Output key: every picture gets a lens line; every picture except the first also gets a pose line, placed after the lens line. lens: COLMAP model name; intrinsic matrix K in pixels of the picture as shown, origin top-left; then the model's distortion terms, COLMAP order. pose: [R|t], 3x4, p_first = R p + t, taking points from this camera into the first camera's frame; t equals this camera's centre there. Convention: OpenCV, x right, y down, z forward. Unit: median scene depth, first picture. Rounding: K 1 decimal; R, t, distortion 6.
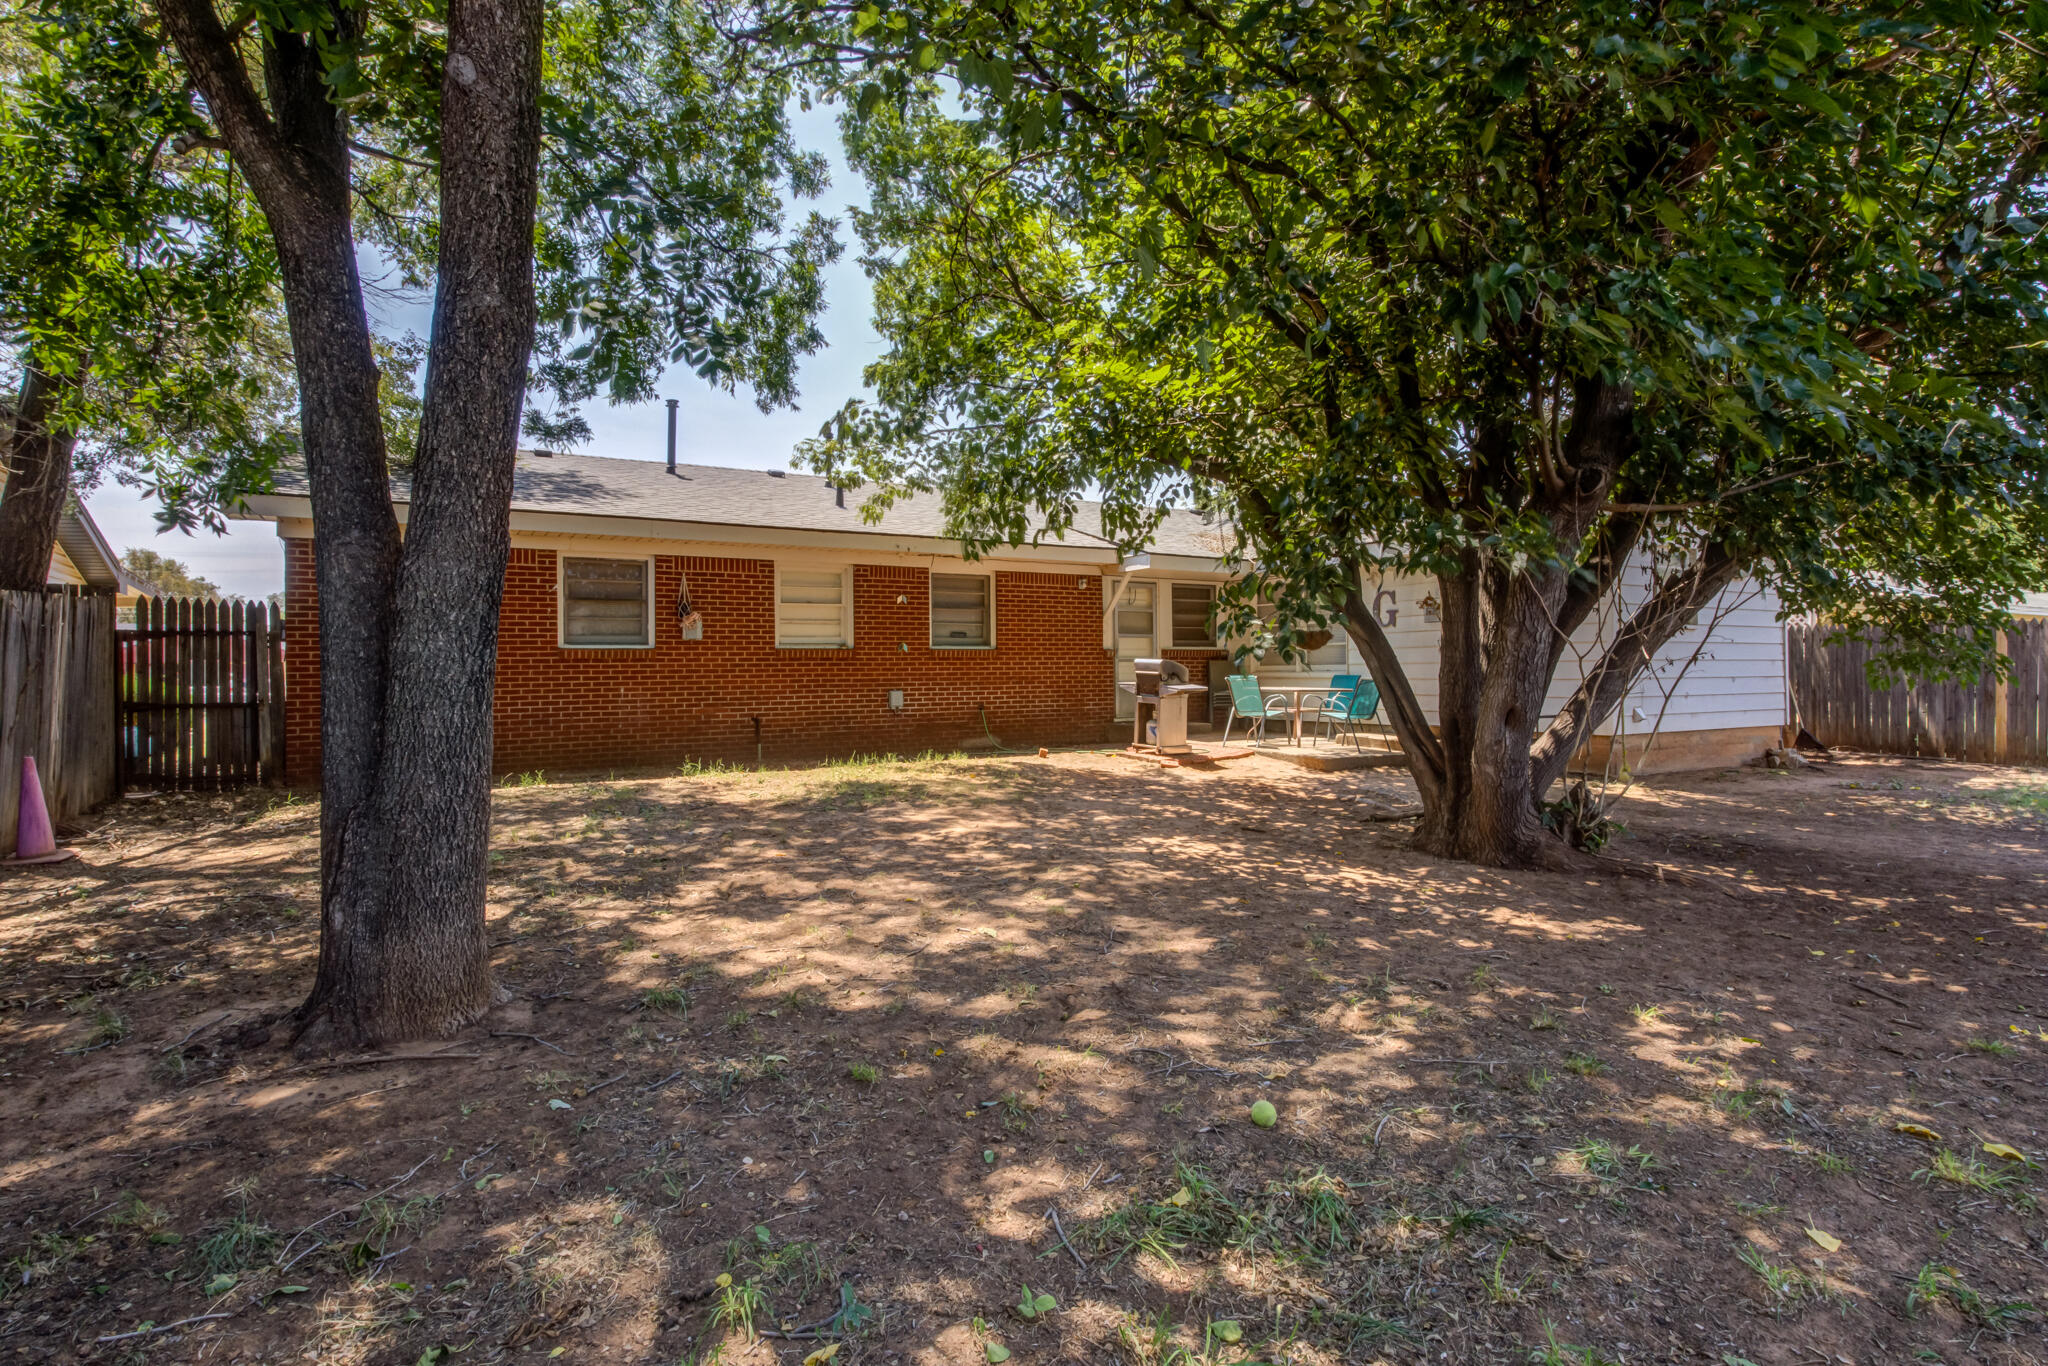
lens RADIAL K [[1011.0, 0, 1023.6], [0, 1011.0, 644.5], [0, 0, 1]] dist [0.021925, 0.000640]
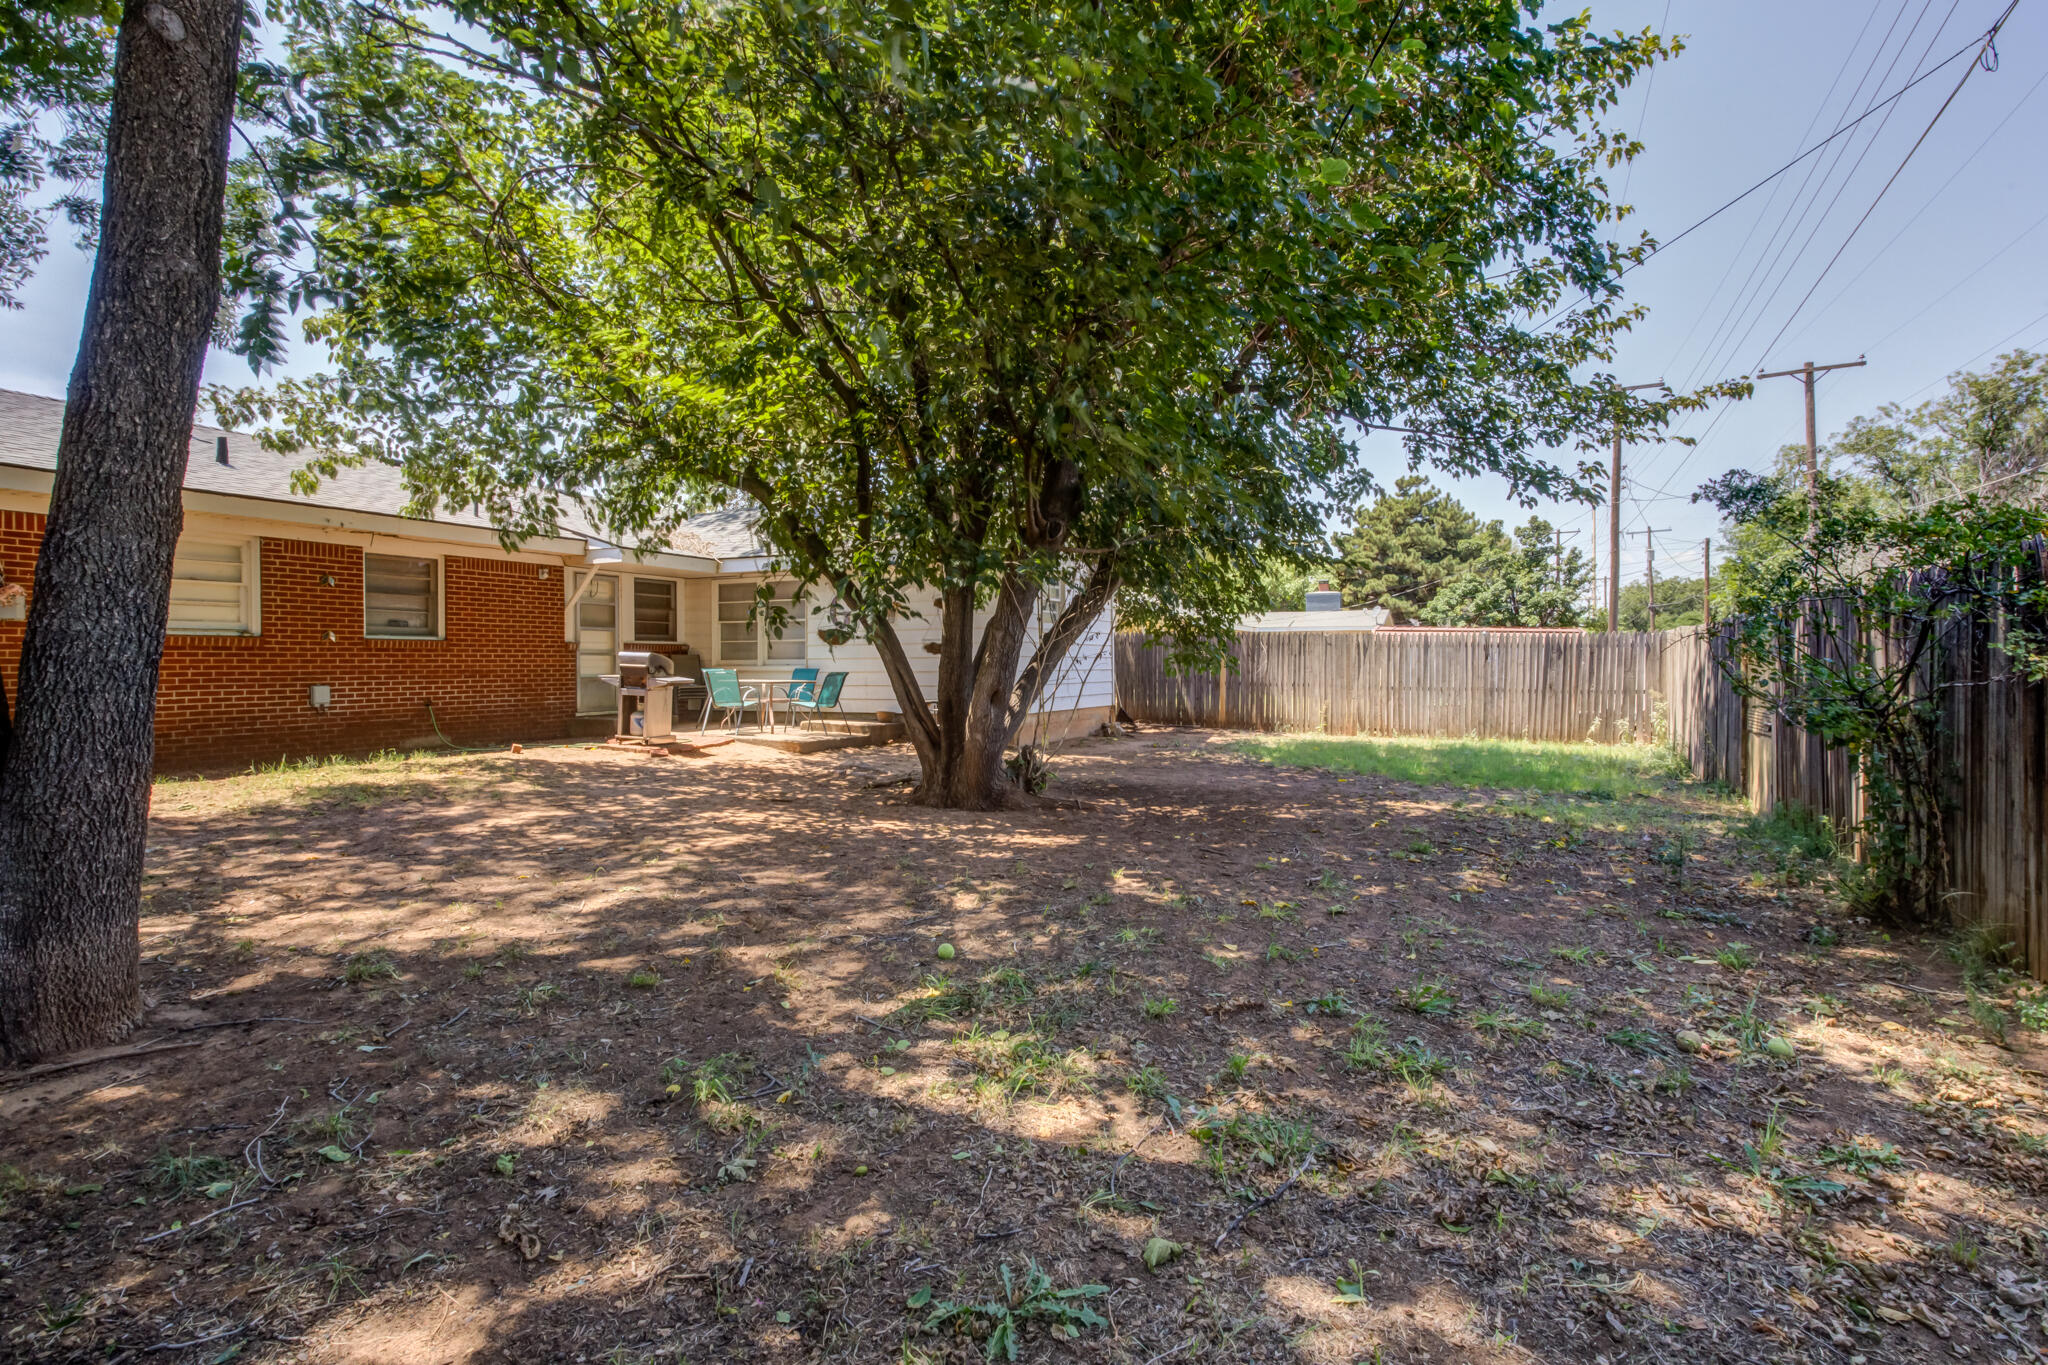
lens RADIAL K [[1036.9, 0, 1020.2], [0, 1036.9, 661.7], [0, 0, 1]] dist [0.007456, 0.001973]
pose [[0.828418, 0.007365, 0.560062, -0.145558], [-0.018609, 0.999723, 0.014380, 0.001247], [-0.559802, -0.022335, 0.828326, -0.090768]]
